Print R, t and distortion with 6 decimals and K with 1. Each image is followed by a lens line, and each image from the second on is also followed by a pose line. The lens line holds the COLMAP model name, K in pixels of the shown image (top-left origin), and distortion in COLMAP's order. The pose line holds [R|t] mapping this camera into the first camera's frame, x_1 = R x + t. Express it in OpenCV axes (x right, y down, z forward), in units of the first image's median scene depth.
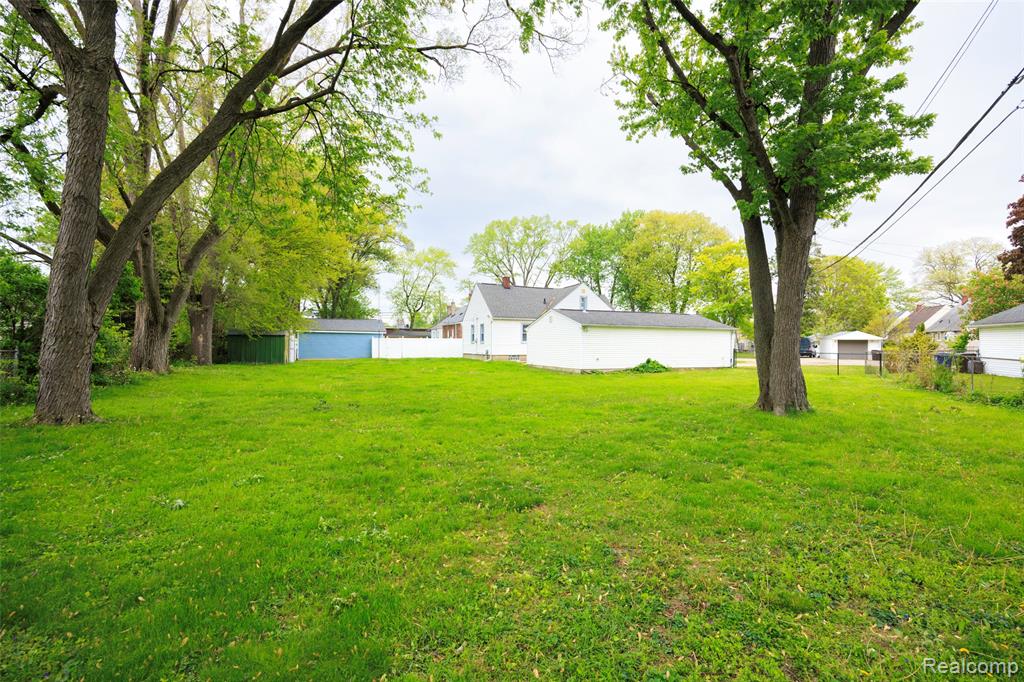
lens RADIAL K [[473.8, 0, 512.0], [0, 473.8, 341.0], [0, 0, 1]] dist [-0.031782, -0.000258]
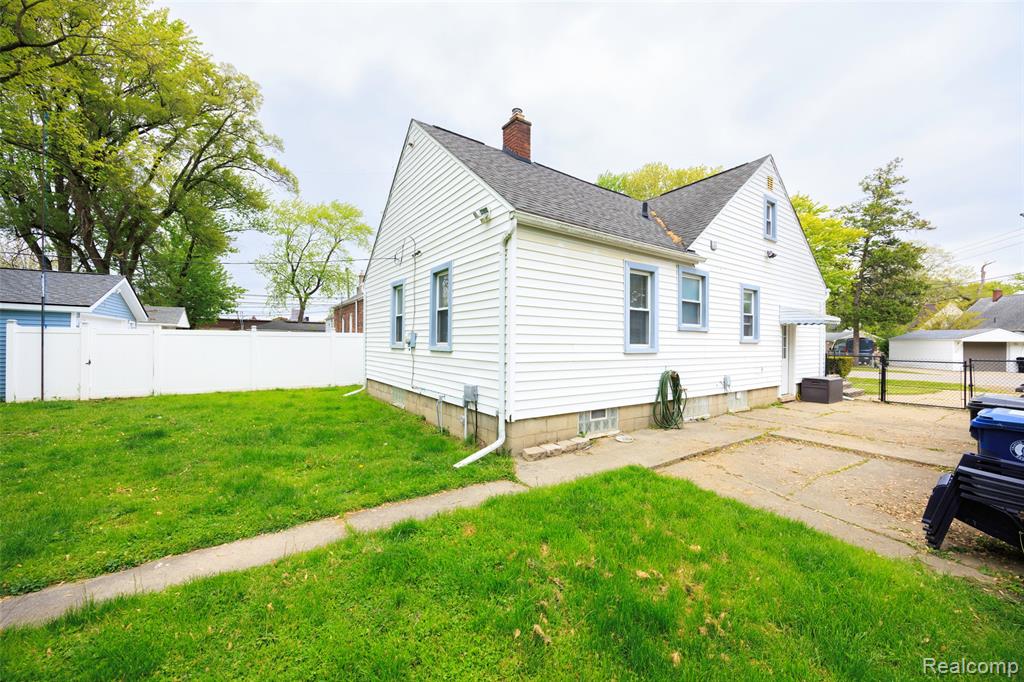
lens RADIAL K [[401.0, 0, 512.0], [0, 401.0, 341.0], [0, 0, 1]] dist [-0.000069, -0.000025]
pose [[0.979757, 0.007615, 0.200044, -0.048882], [-0.008699, 0.999952, 0.004543, -0.000999], [-0.200000, -0.006191, 0.979776, 0.573405]]
